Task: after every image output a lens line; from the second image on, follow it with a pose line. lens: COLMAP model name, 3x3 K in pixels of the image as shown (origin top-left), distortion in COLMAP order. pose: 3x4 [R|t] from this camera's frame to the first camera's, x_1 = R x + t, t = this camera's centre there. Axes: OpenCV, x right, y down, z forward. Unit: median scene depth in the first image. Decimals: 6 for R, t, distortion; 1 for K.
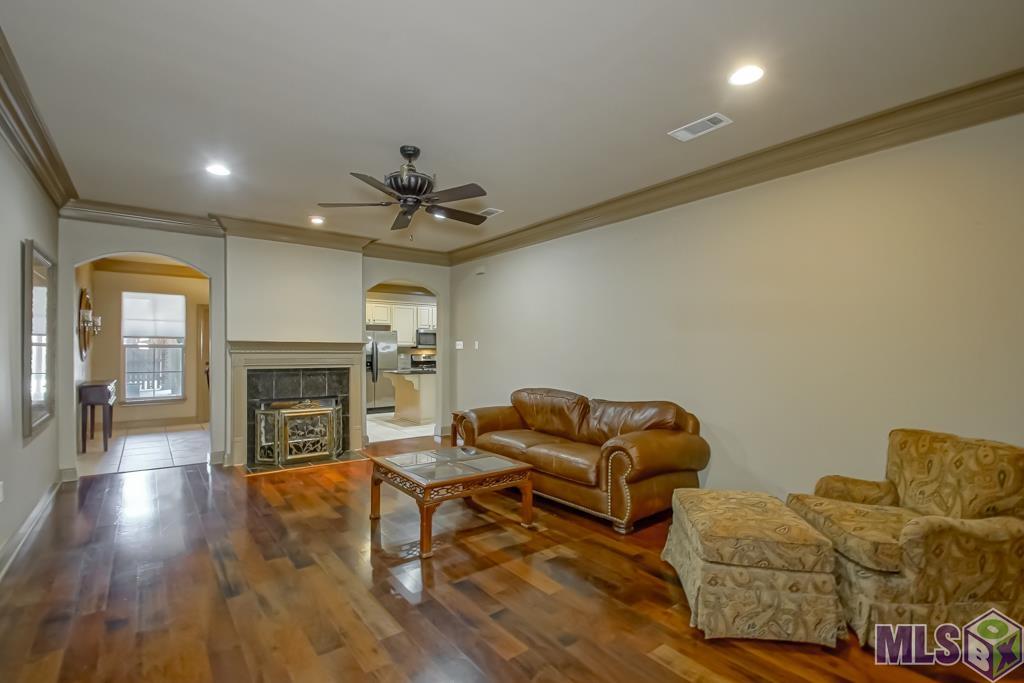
lens RADIAL K [[472.9, 0, 503.0], [0, 472.9, 342.8], [0, 0, 1]] dist [0.001281, -0.012267]
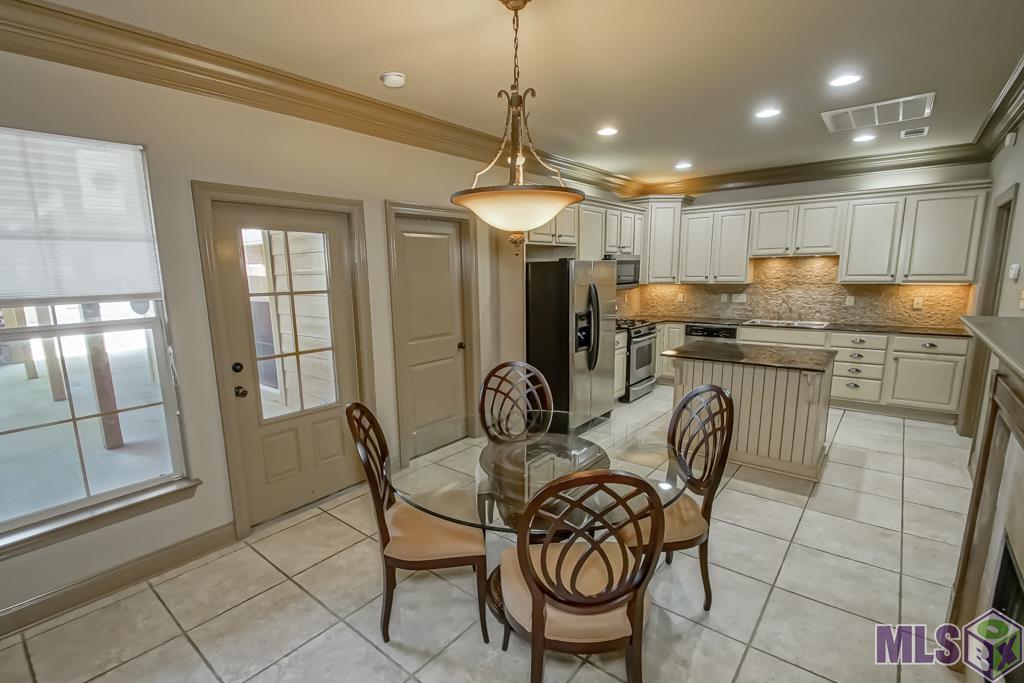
lens RADIAL K [[472.9, 0, 494.9], [0, 472.9, 356.2], [0, 0, 1]] dist [0.001281, -0.012267]
pose [[0.976074, -0.059592, 0.209112, -0.725206], [0.019387, 0.981732, 0.189278, -0.033968], [-0.216571, -0.180696, 0.959399, 0.897509]]
